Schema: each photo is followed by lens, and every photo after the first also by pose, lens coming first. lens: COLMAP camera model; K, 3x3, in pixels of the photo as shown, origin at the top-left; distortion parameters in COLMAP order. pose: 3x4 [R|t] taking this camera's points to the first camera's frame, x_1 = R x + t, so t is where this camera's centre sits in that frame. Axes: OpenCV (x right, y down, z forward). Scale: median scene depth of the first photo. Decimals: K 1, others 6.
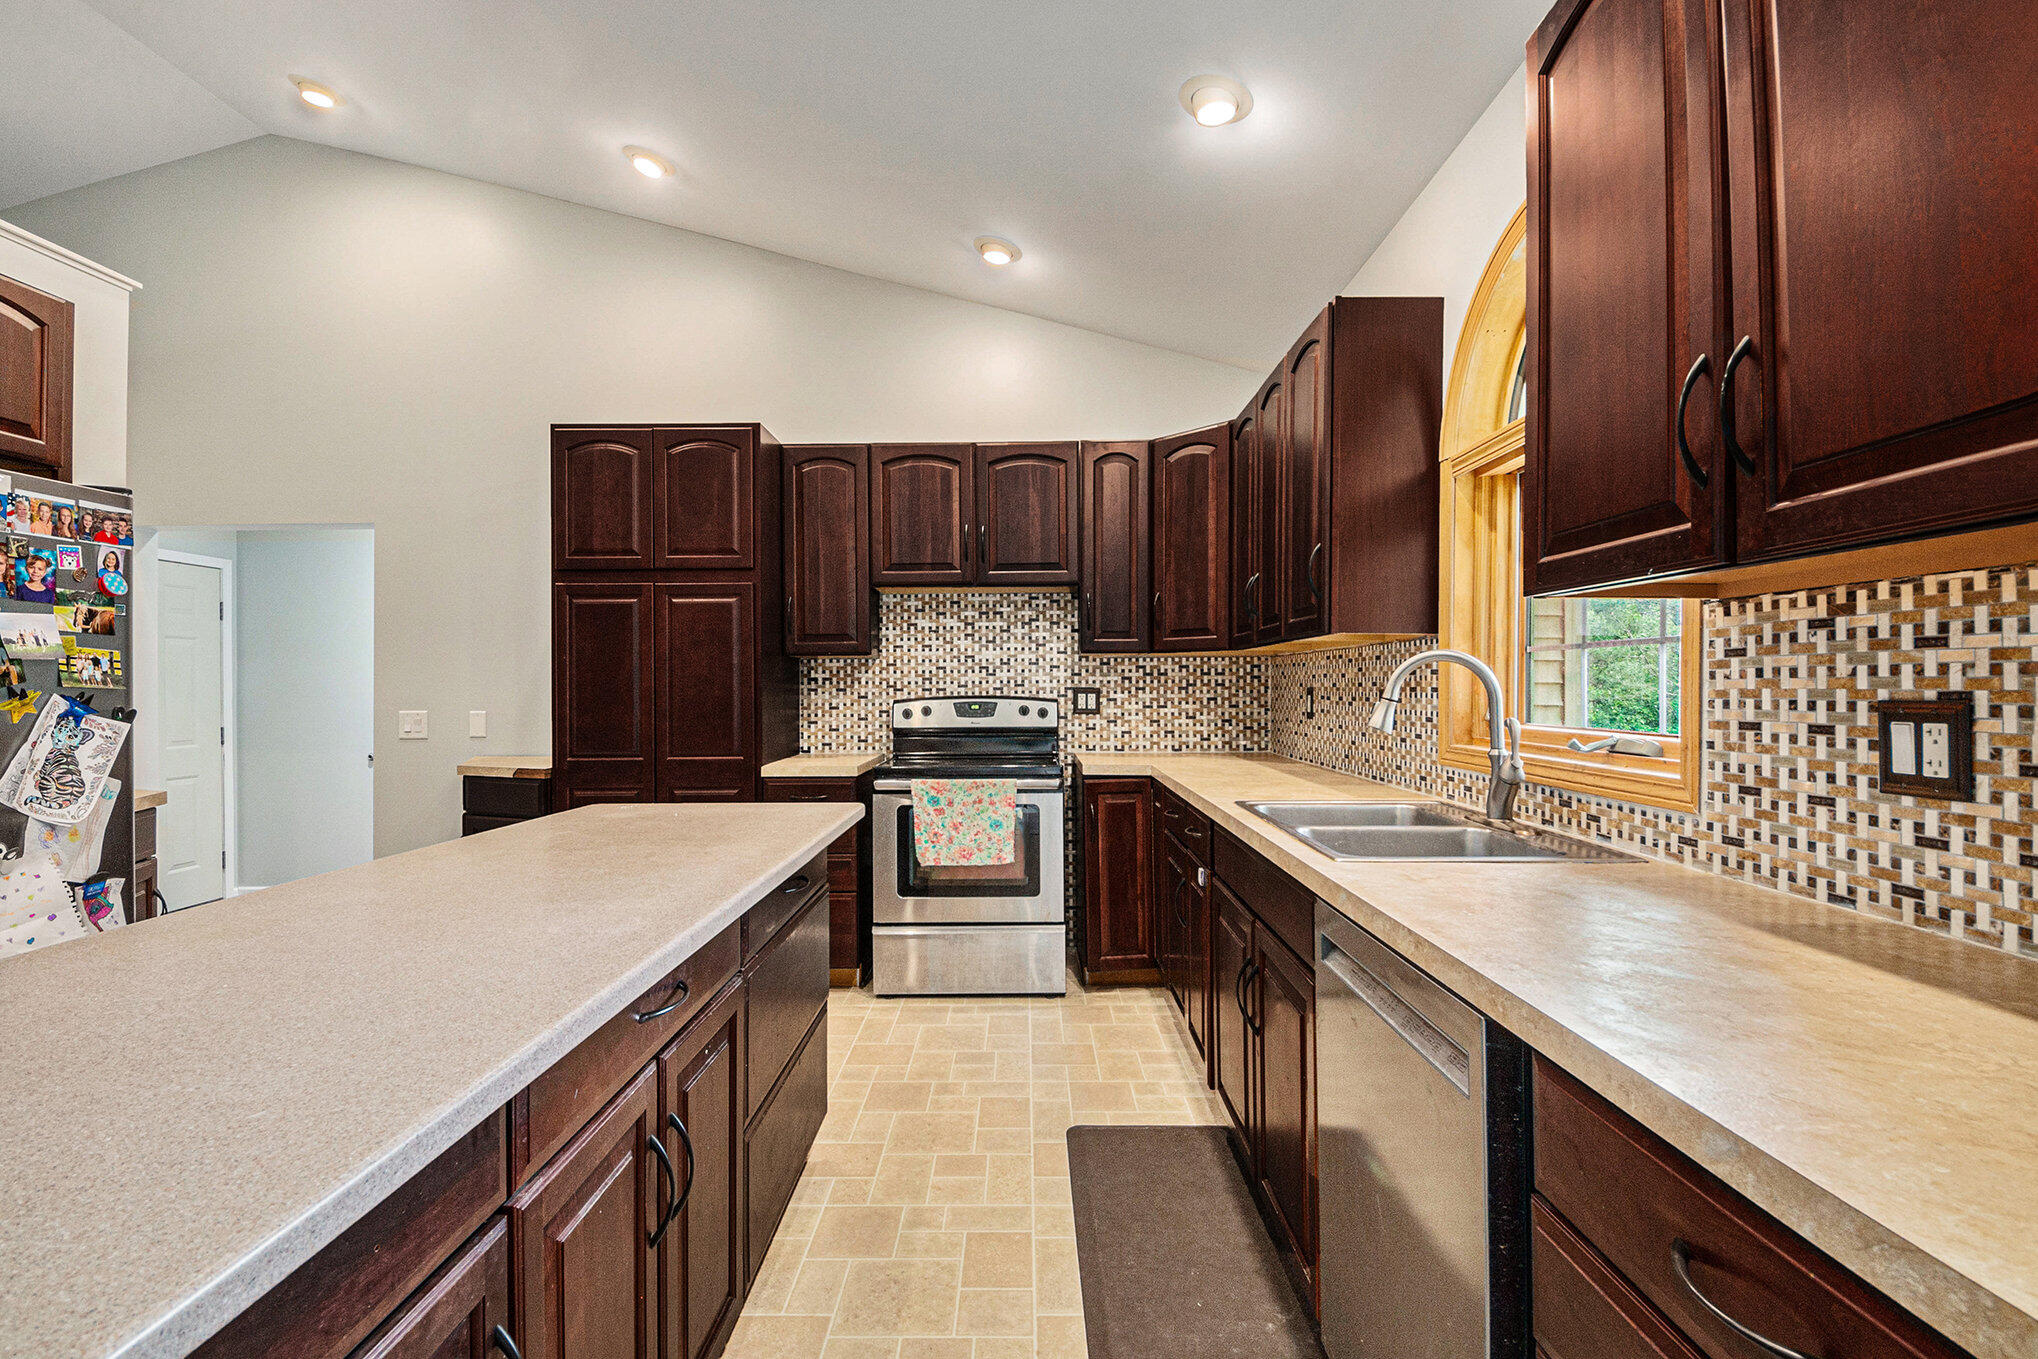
lens RADIAL K [[941.2, 0, 1009.6], [0, 941.2, 681.9], [0, 0, 1]] dist [0.026706, -0.000271]
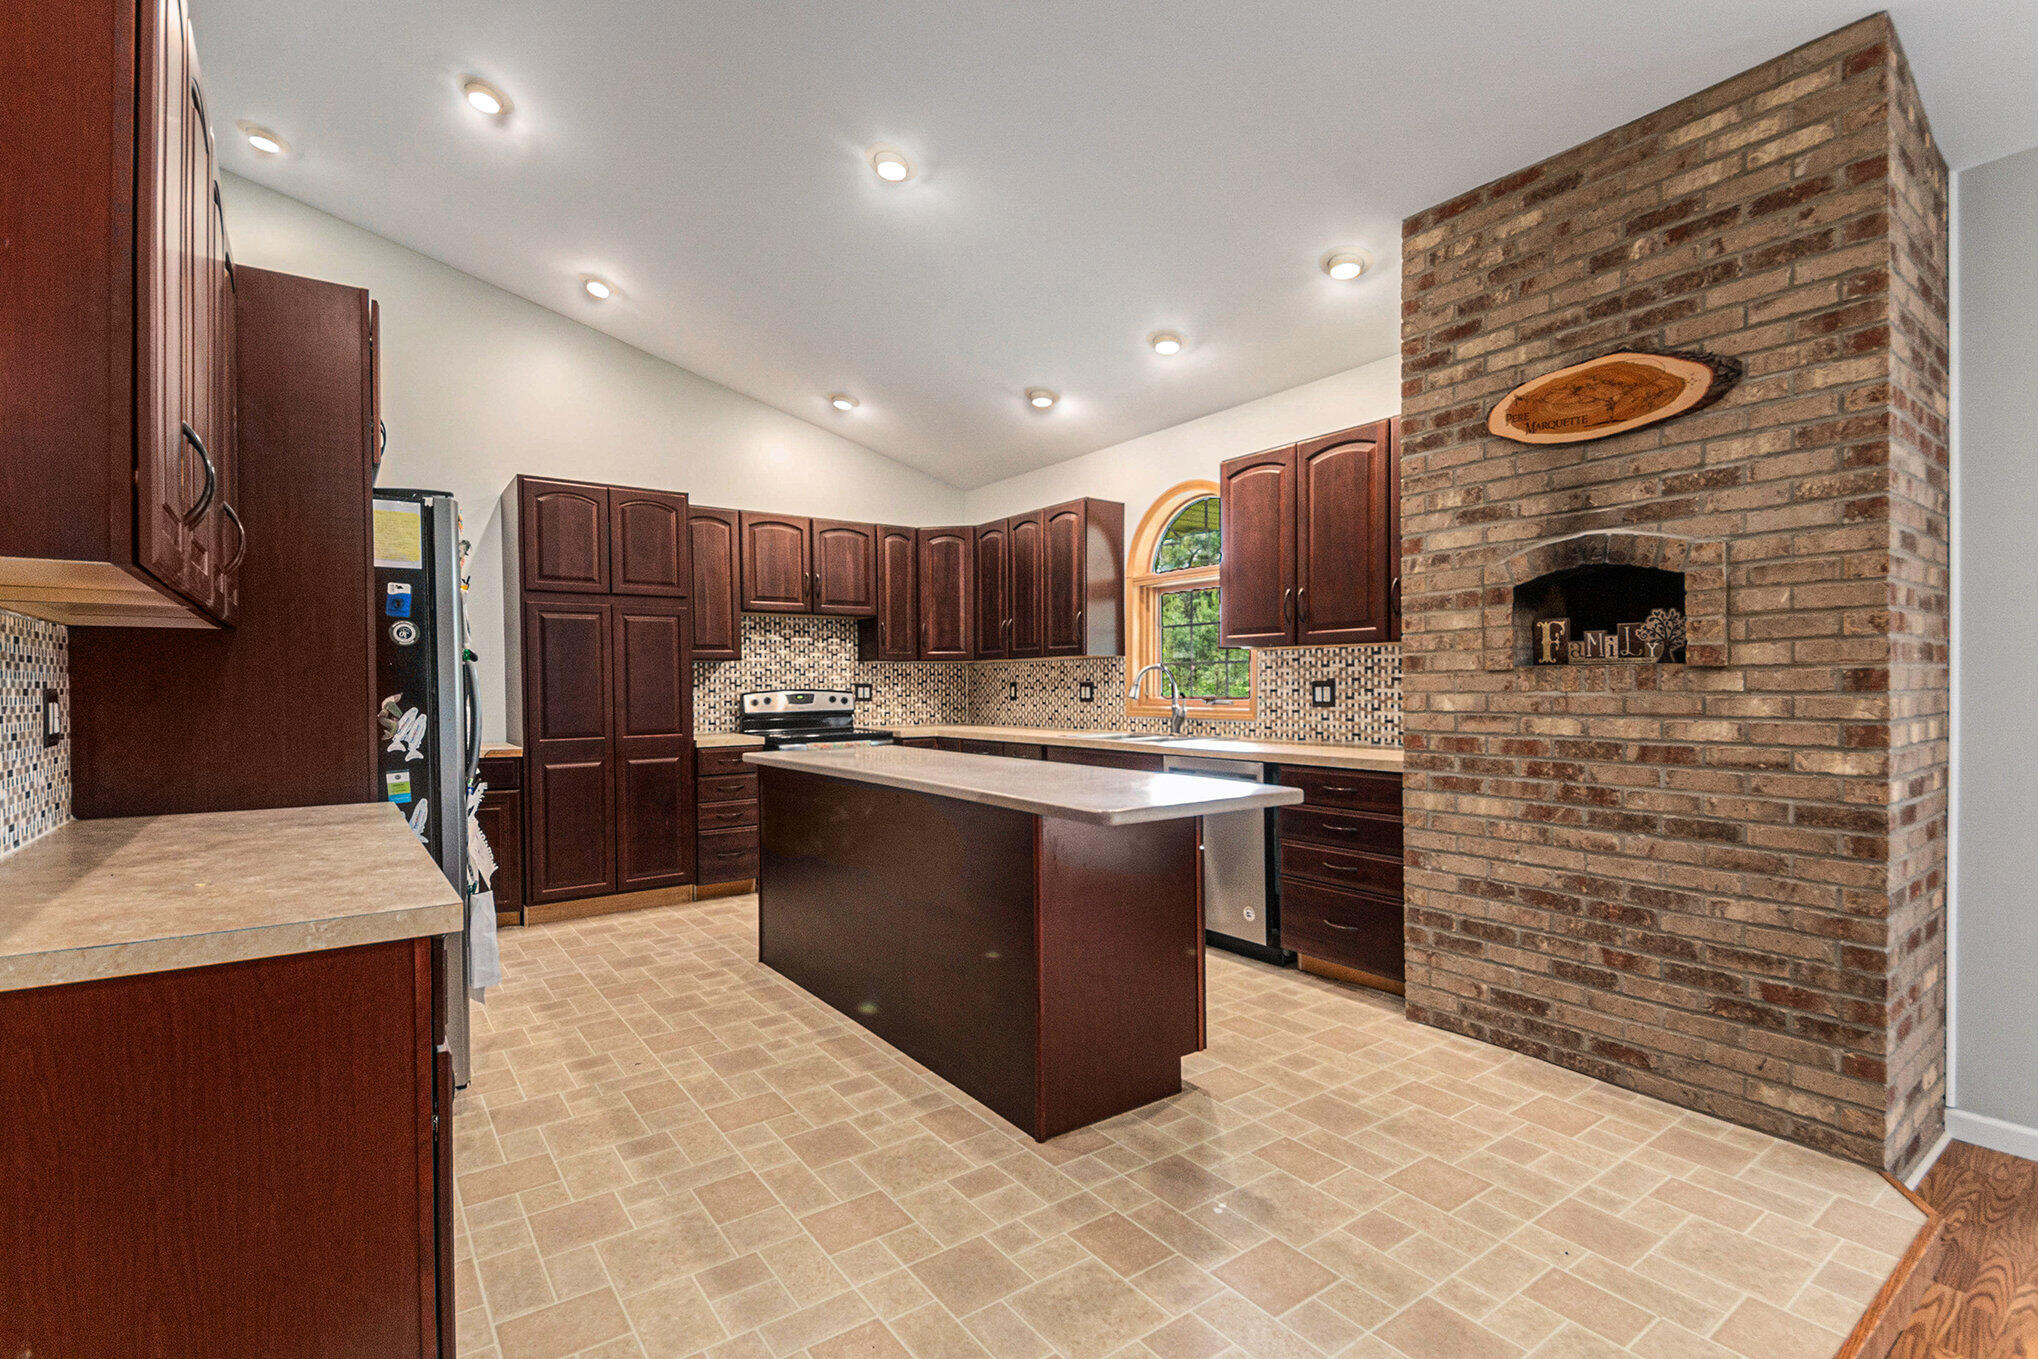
lens RADIAL K [[941.2, 0, 1014.6], [0, 941.2, 684.4], [0, 0, 1]] dist [0.026706, -0.000271]
pose [[0.785302, -0.004367, 0.619097, -1.089117], [0.004268, 0.999990, 0.001641, 0.010076], [-0.619098, 0.001354, 0.785313, -0.547097]]
